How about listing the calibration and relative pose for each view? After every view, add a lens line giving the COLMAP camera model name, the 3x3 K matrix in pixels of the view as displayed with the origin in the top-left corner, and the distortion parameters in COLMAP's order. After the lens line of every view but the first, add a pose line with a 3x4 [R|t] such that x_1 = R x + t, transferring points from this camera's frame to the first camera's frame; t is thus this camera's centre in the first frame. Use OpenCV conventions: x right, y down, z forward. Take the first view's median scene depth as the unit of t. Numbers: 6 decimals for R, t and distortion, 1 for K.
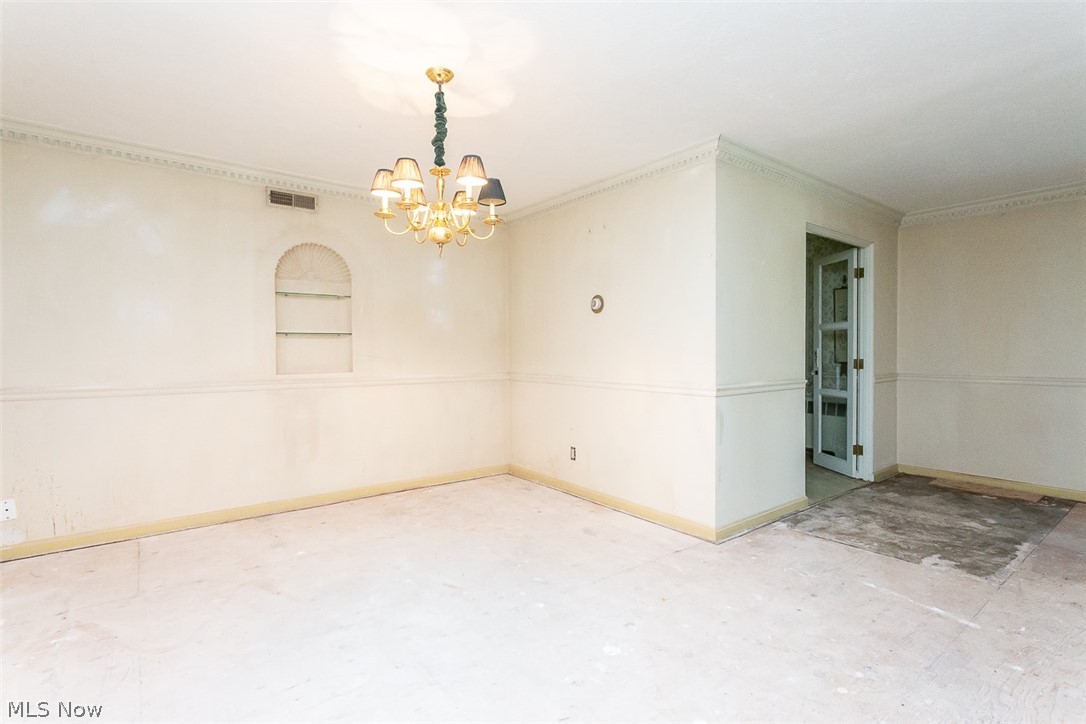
lens RADIAL K [[517.5, 0, 545.5], [0, 517.5, 361.6], [0, 0, 1]] dist [0.001376, -0.000988]
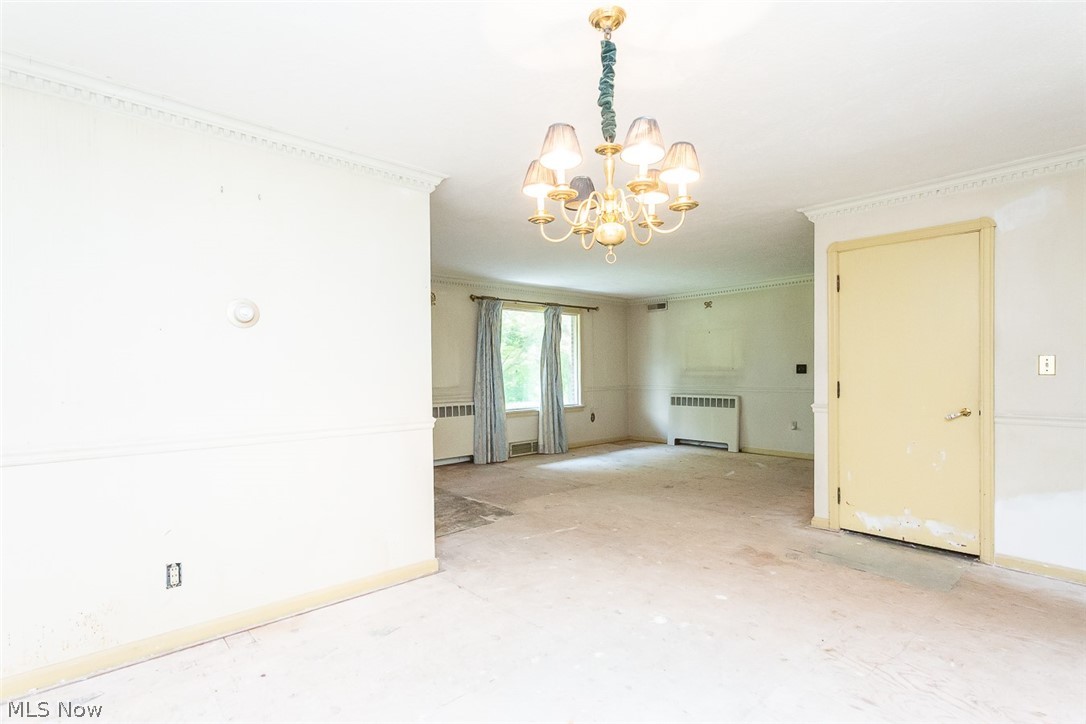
lens RADIAL K [[517.5, 0, 543.1], [0, 517.5, 368.9], [0, 0, 1]] dist [0.001376, -0.000988]
pose [[-0.073882, 0.007124, 0.997242, -0.755036], [0.030571, 0.999521, -0.004875, -0.038738], [-0.996798, 0.030127, -0.074064, 0.921161]]
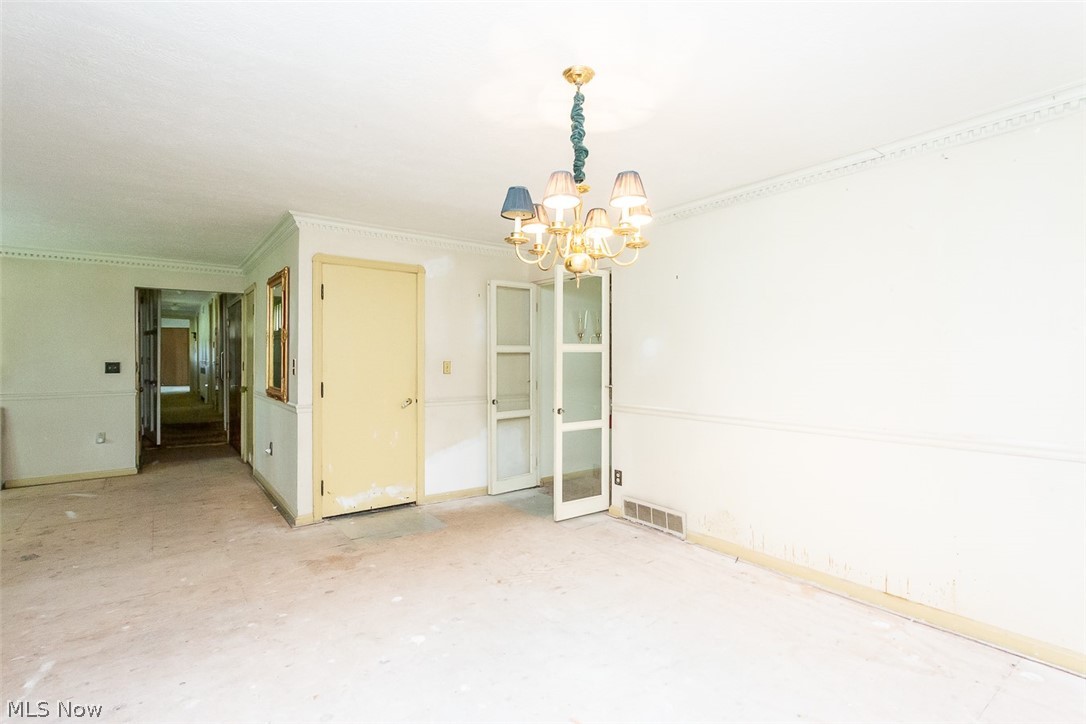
lens RADIAL K [[517.5, 0, 537.7], [0, 517.5, 357.0], [0, 0, 1]] dist [0.001376, -0.000988]
pose [[-0.999530, 0.004882, 0.030269, -0.129463], [0.005454, 0.999807, 0.018856, -0.083837], [-0.030171, 0.019012, -0.999364, 1.483928]]
